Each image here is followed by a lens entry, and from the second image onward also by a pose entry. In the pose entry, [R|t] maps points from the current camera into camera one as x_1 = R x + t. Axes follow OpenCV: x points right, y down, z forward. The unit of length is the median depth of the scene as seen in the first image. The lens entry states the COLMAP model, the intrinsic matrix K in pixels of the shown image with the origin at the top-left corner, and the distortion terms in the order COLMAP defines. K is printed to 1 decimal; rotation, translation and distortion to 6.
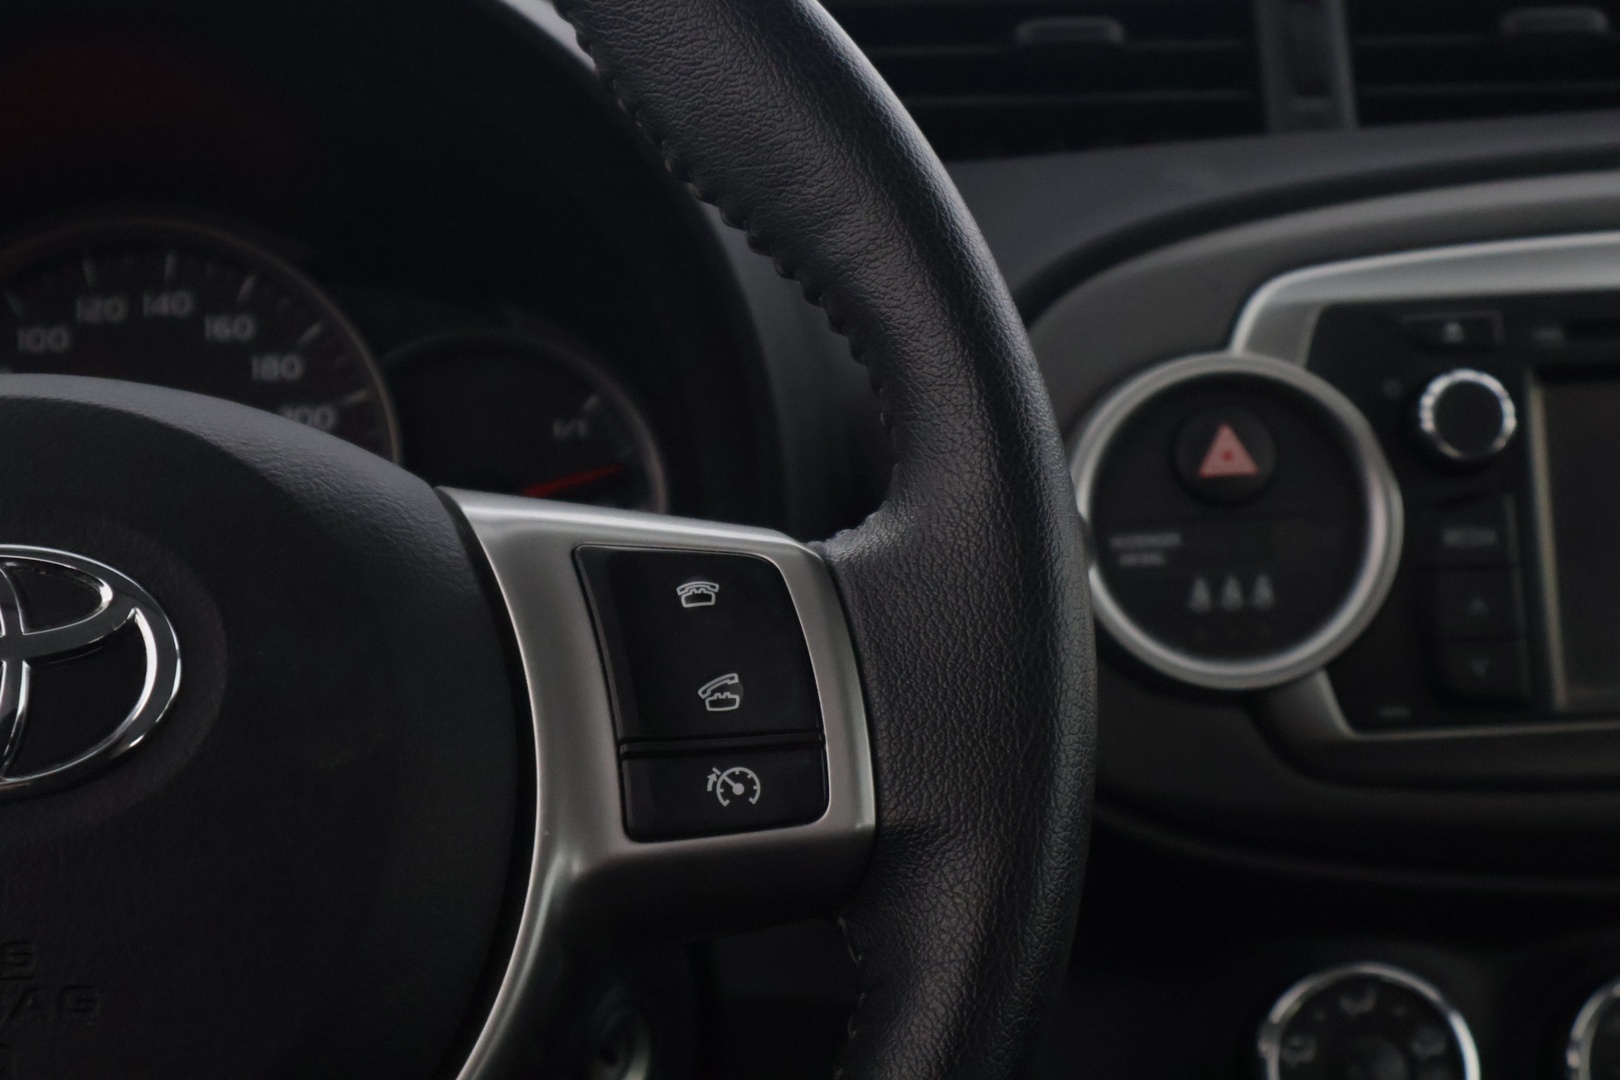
lens RADIAL K [[3311.7, 0, 810.0], [0, 3311.7, 540.0], [0, 0, 1]] dist [0.007647, 0.049102]
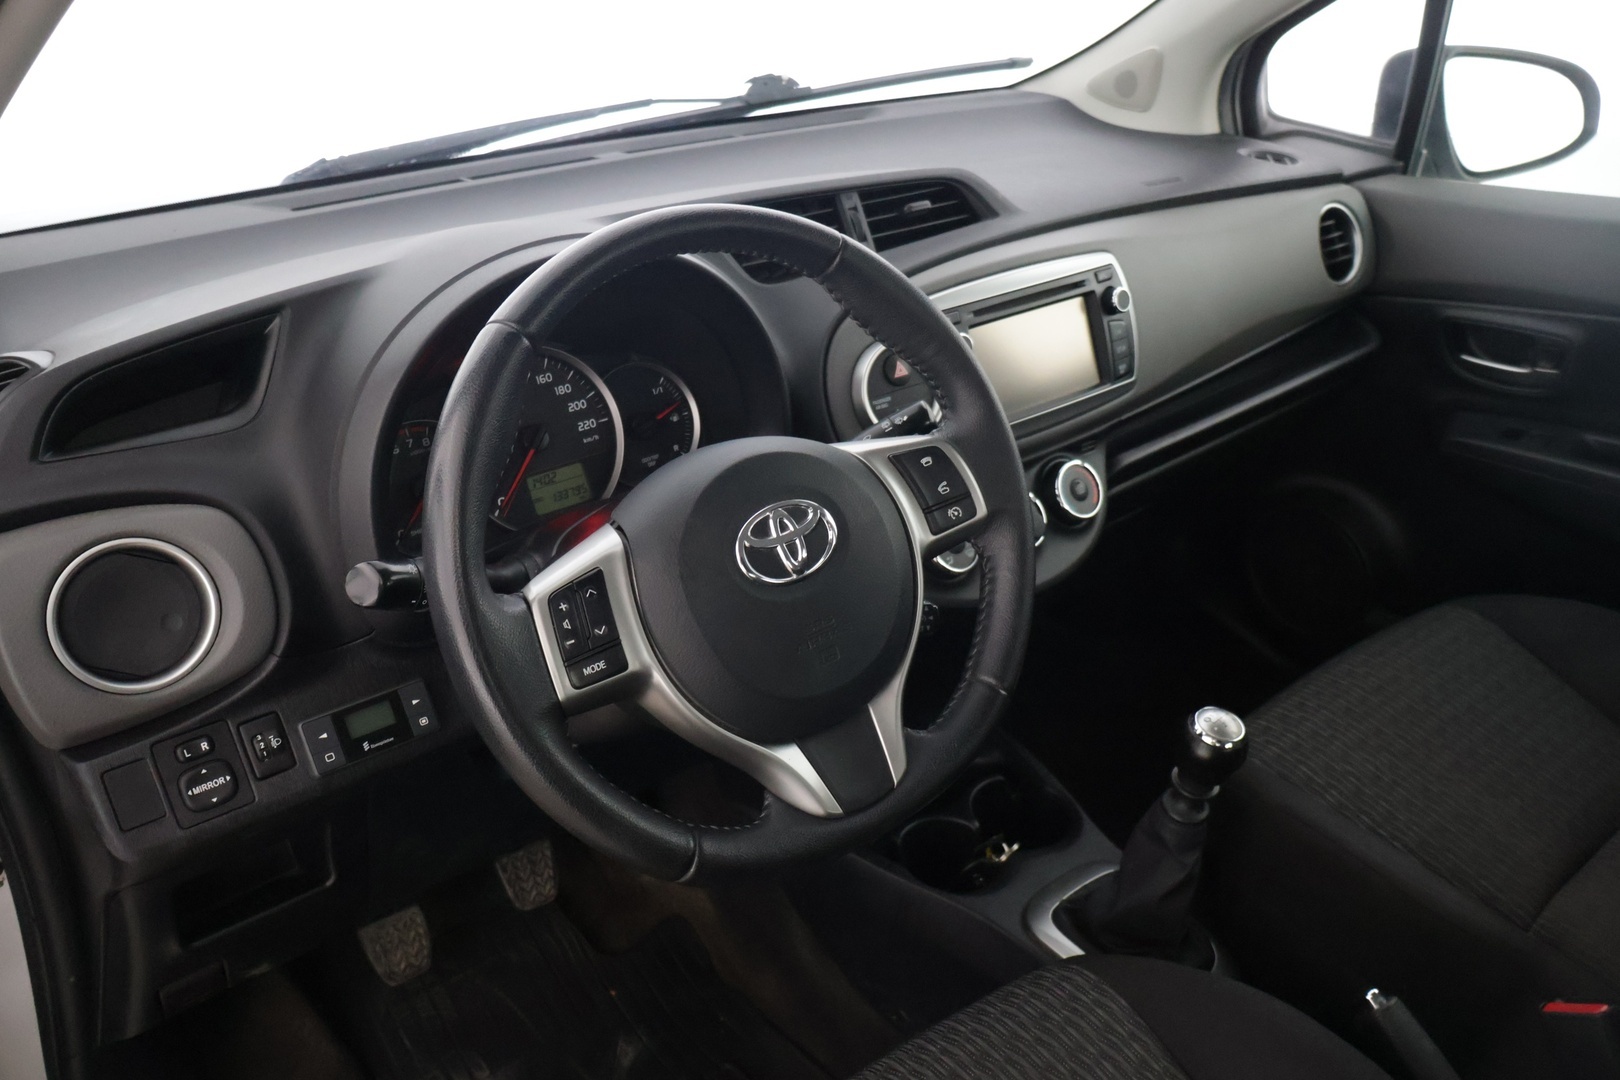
lens RADIAL K [[1347.2, 0, 810.0], [0, 1347.2, 540.0], [0, 0, 1]] dist [-0.003236, 0.000400]
pose [[0.848831, -0.241411, 0.470326, -0.608562], [0.131222, 0.958020, 0.254910, -0.213543], [-0.512120, -0.154658, 0.844875, -0.095606]]
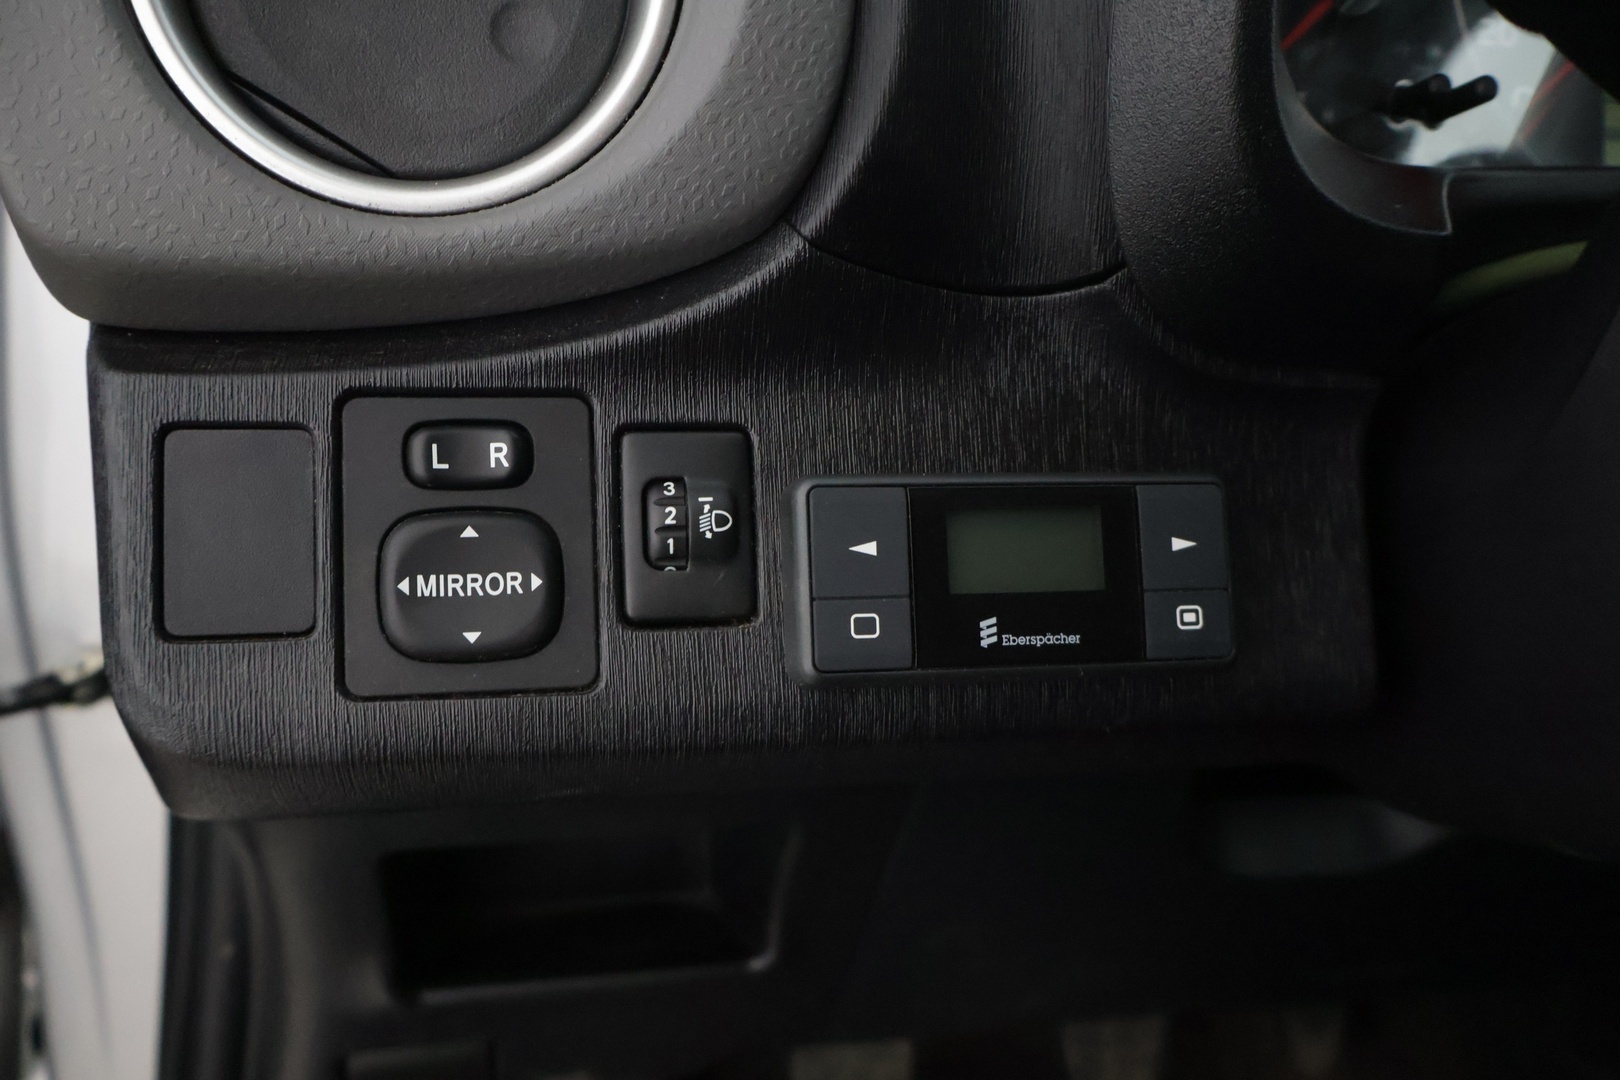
lens RADIAL K [[1347.2, 0, 810.0], [0, 1347.2, 540.0], [0, 0, 1]] dist [-0.003236, 0.000400]
pose [[0.993476, 0.041682, 0.106151, -0.518067], [-0.062364, 0.977874, 0.199683, 0.089047], [-0.095479, -0.205000, 0.974094, 0.669699]]
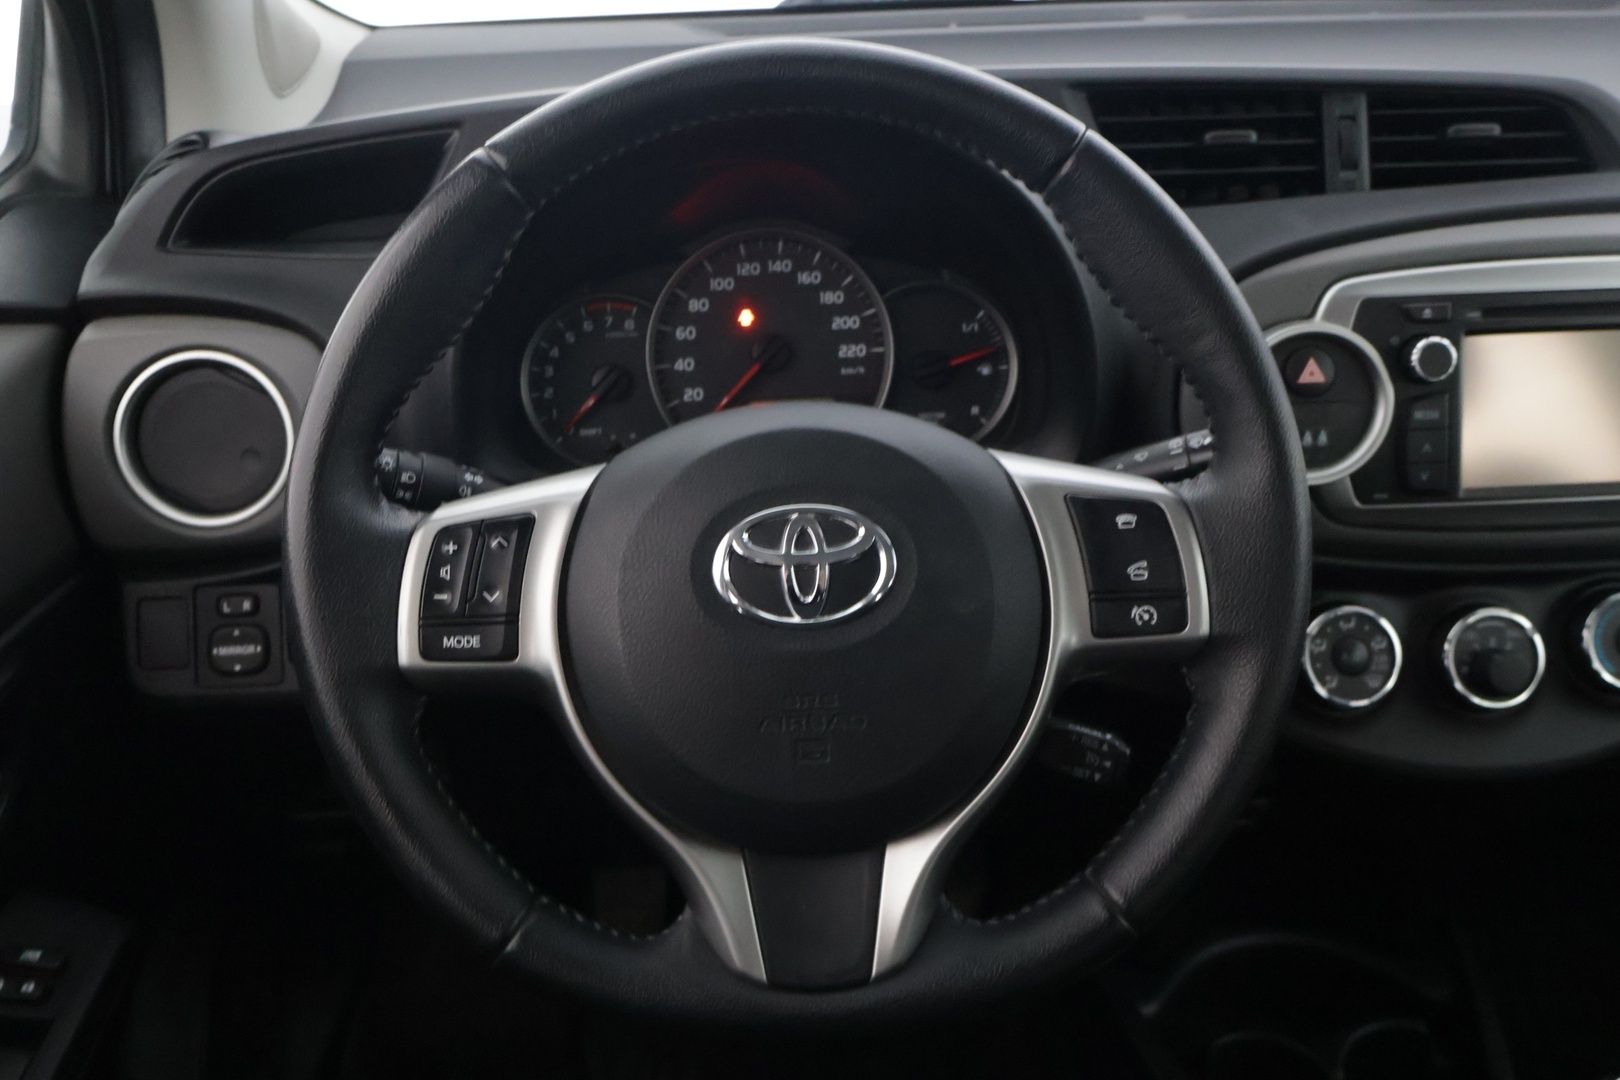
lens RADIAL K [[1533.9, 0, 807.1], [0, 1533.9, 548.1], [0, 0, 1]] dist [0.010572, 0.002076]
pose [[0.998999, 0.020197, -0.039924, -0.149119], [-0.009307, 0.966607, 0.256095, -0.162838], [0.043763, -0.255467, 0.965827, 0.026957]]
